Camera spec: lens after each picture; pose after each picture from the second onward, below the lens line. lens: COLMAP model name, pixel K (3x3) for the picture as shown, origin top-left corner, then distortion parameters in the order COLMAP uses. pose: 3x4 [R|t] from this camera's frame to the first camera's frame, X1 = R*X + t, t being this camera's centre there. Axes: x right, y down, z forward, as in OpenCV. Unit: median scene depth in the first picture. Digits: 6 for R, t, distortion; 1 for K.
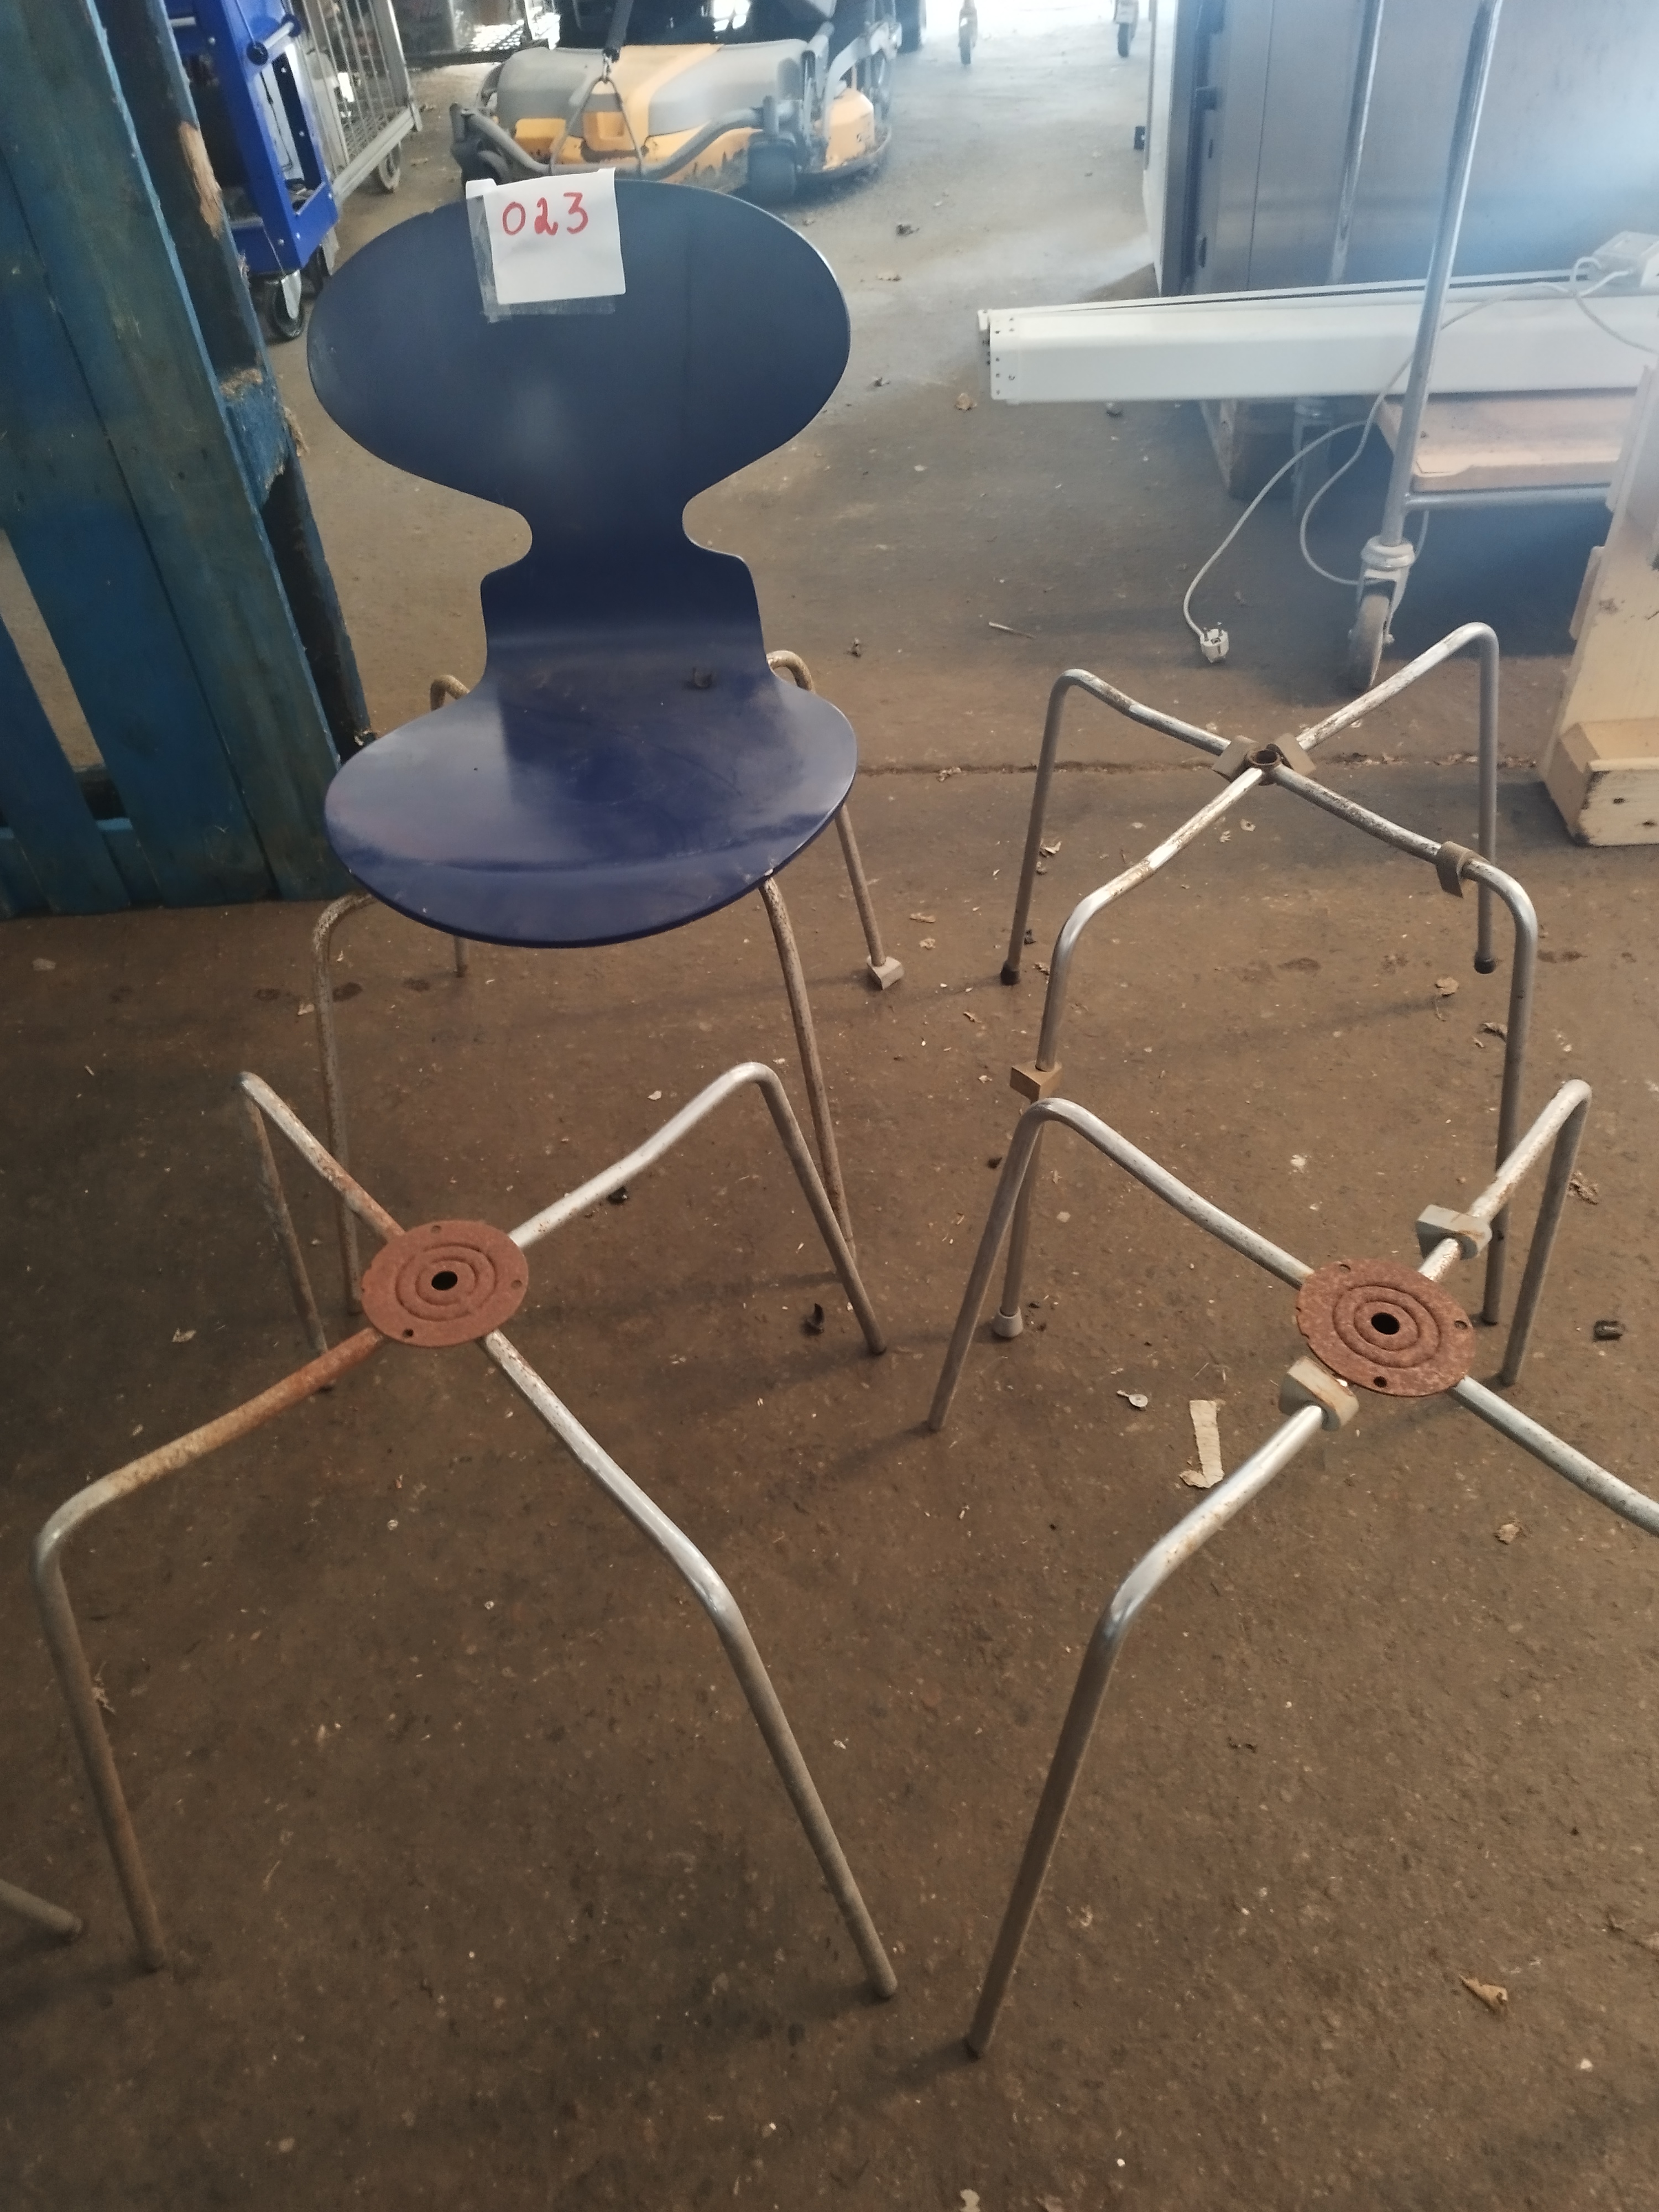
lens RADIAL K [[1602.6, 0, 827.9], [0, 1602.6, 1113.7], [0, 0, 1]] dist [0.006085, 0.001777]
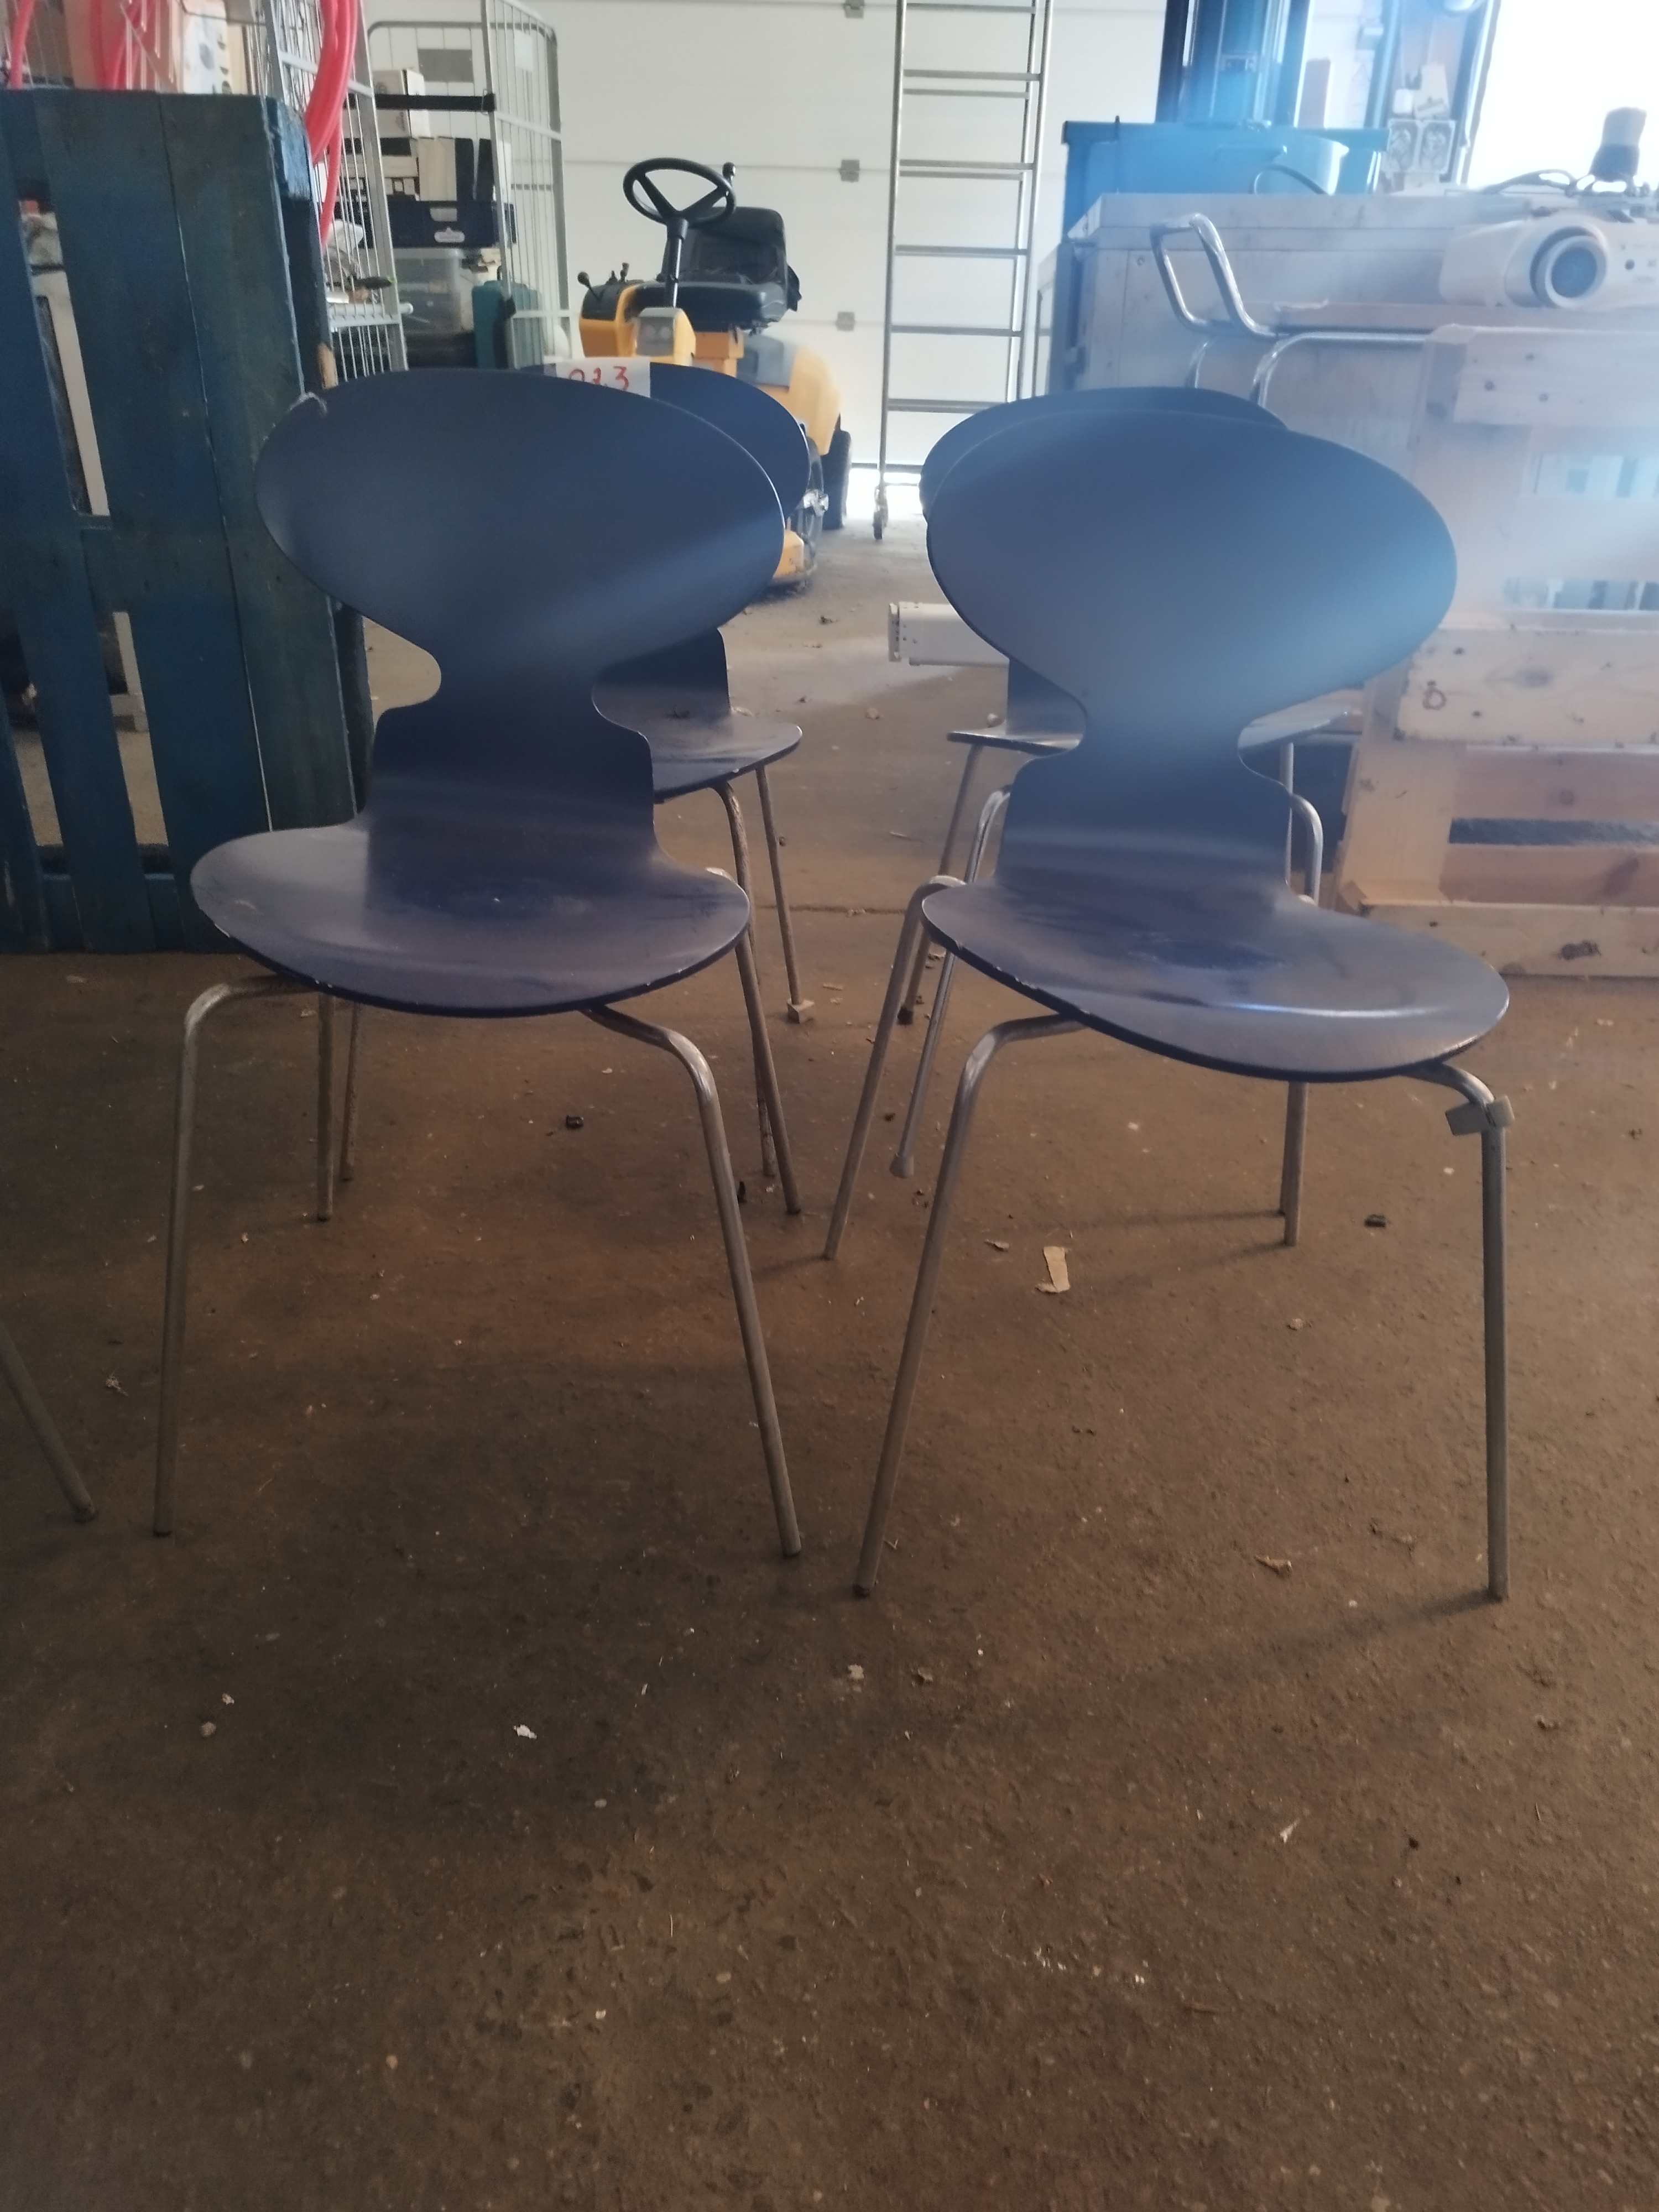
lens RADIAL K [[1613.8, 0, 823.5], [0, 1613.8, 1122.1], [0, 0, 1]] dist [0.004863, -0.000575]
pose [[0.995760, 0.063995, 0.066081, -0.031603], [-0.043057, 0.959045, -0.279961, 0.465463], [-0.081291, 0.275928, 0.957734, -0.201799]]
